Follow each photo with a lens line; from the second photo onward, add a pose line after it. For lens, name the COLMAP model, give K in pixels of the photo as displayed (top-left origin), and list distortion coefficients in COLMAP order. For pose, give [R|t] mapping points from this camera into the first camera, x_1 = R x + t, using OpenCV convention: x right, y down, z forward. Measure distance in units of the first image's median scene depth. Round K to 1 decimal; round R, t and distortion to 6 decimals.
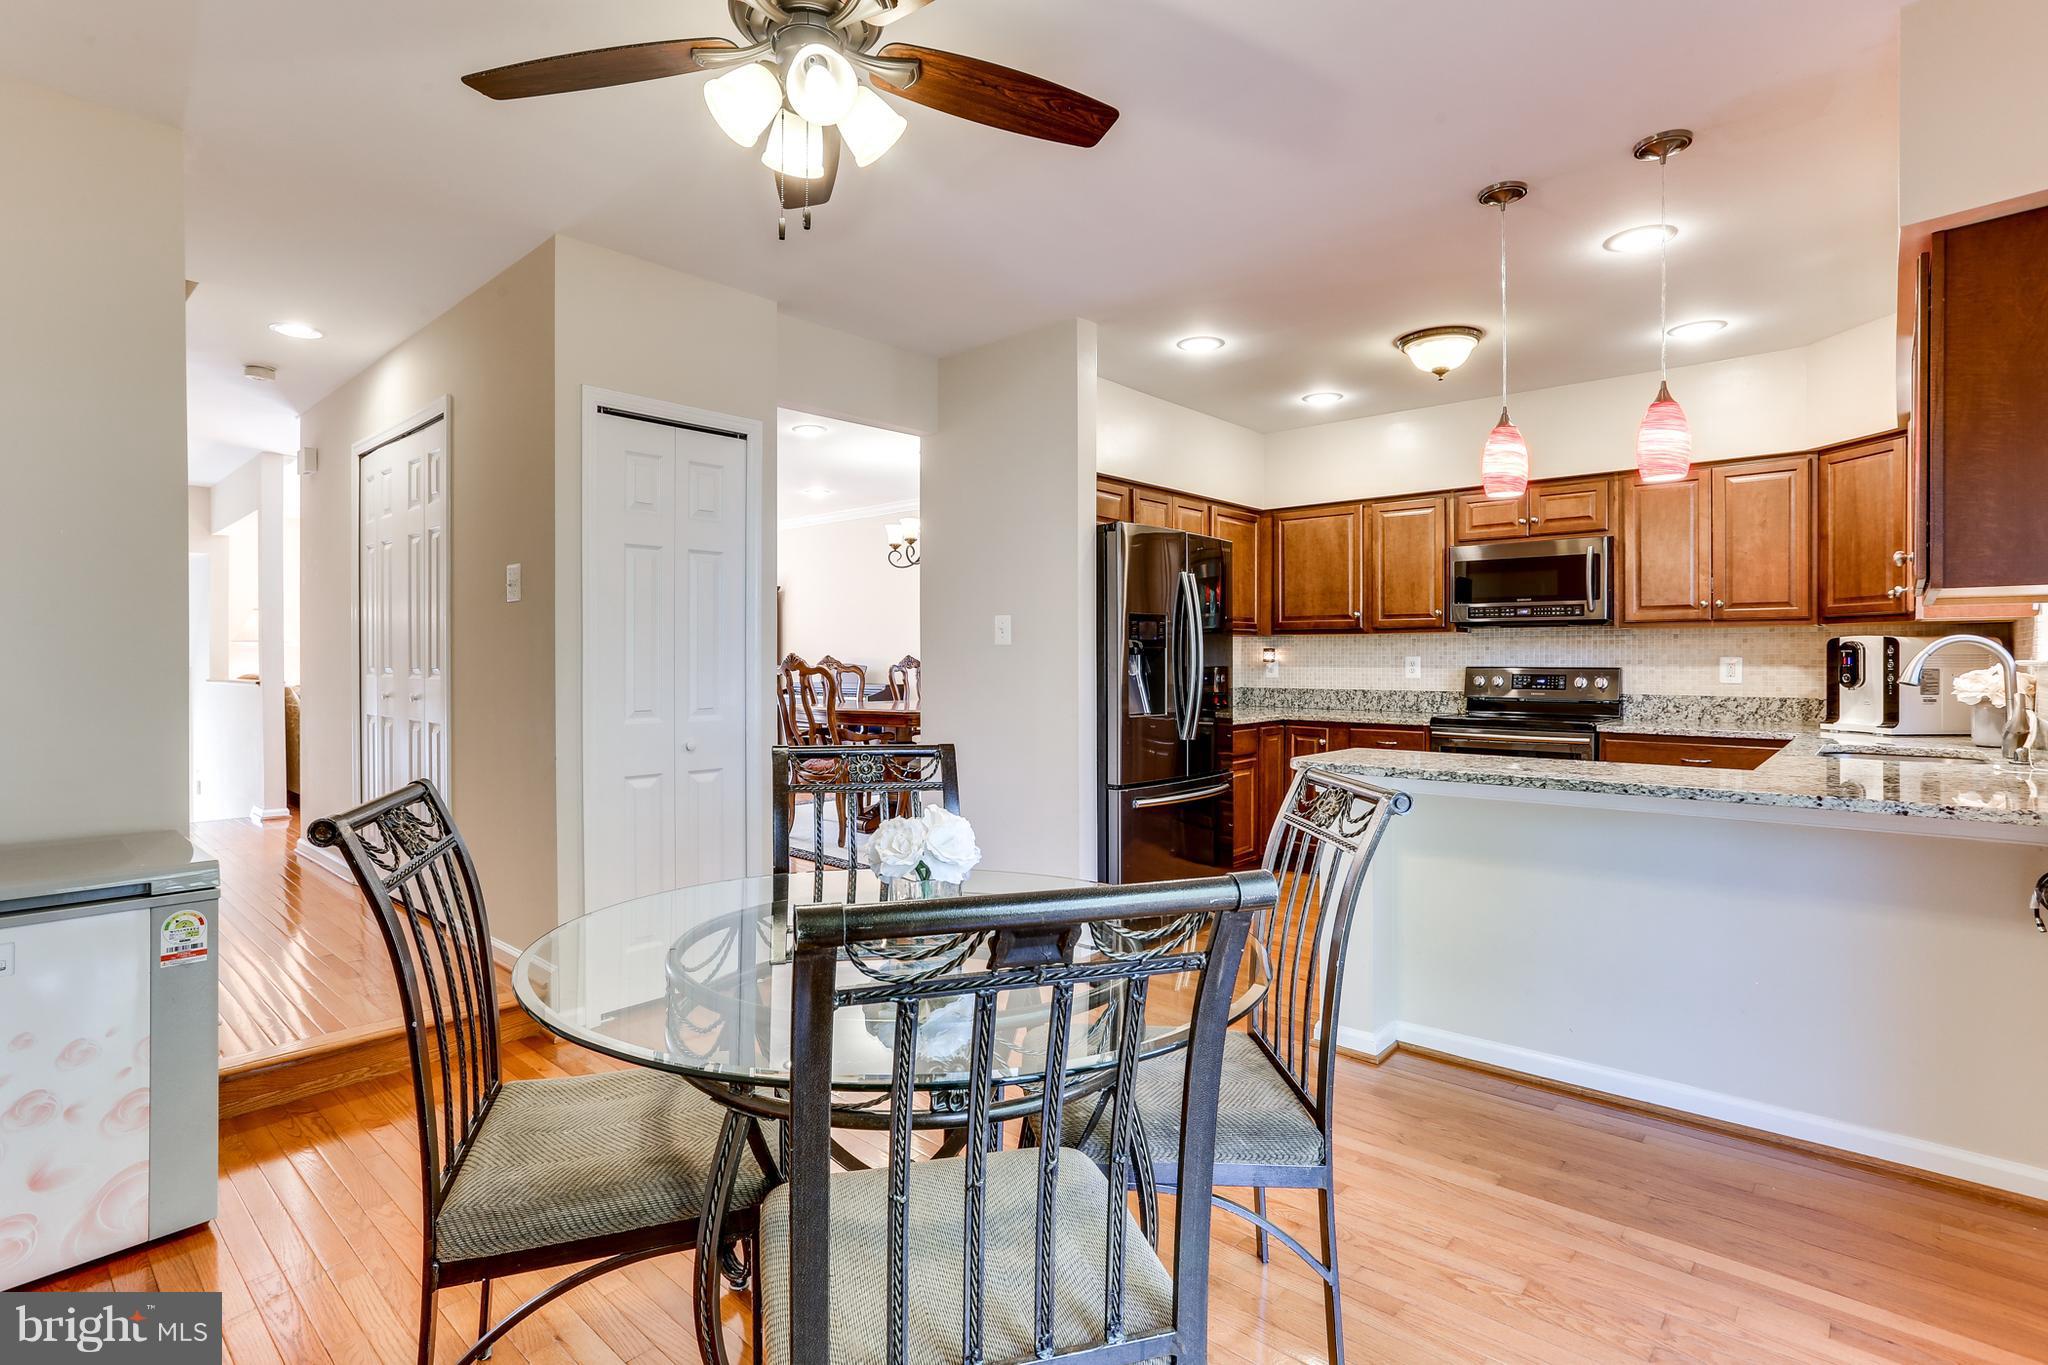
lens RADIAL K [[1040.8, 0, 1030.4], [0, 1040.8, 666.1], [0, 0, 1]] dist [0.005721, 0.006602]
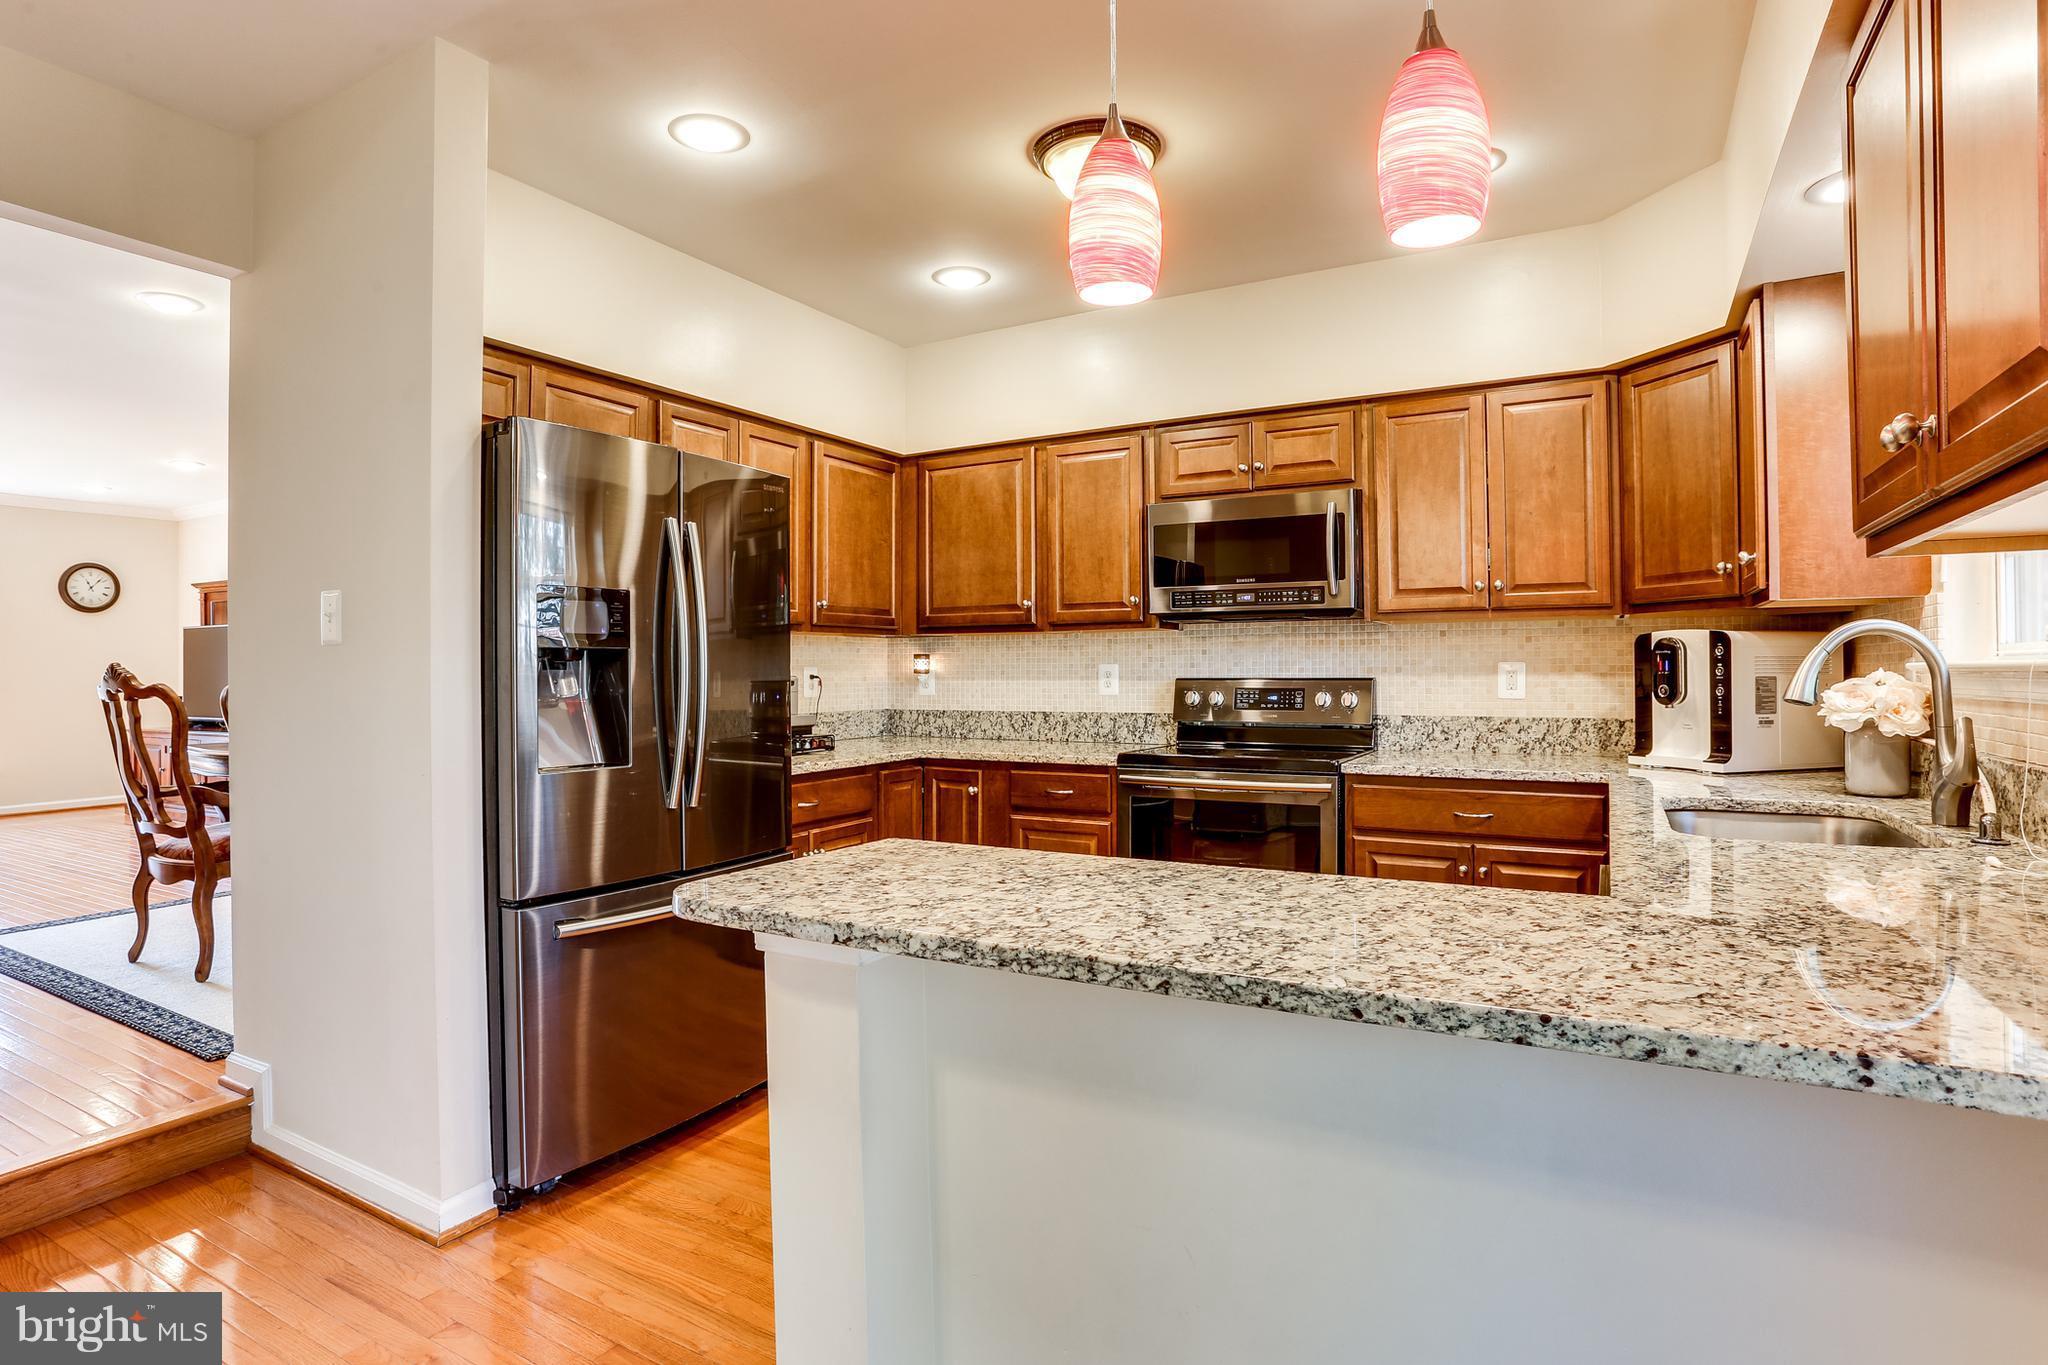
lens RADIAL K [[1094.8, 0, 1020.7], [0, 1094.8, 669.5], [0, 0, 1]] dist [-0.053939, 0.000097]
pose [[0.981552, -0.005000, 0.191130, 0.201401], [0.006923, 0.999932, -0.009394, 0.000977], [-0.191070, 0.010544, 0.981520, 0.341296]]
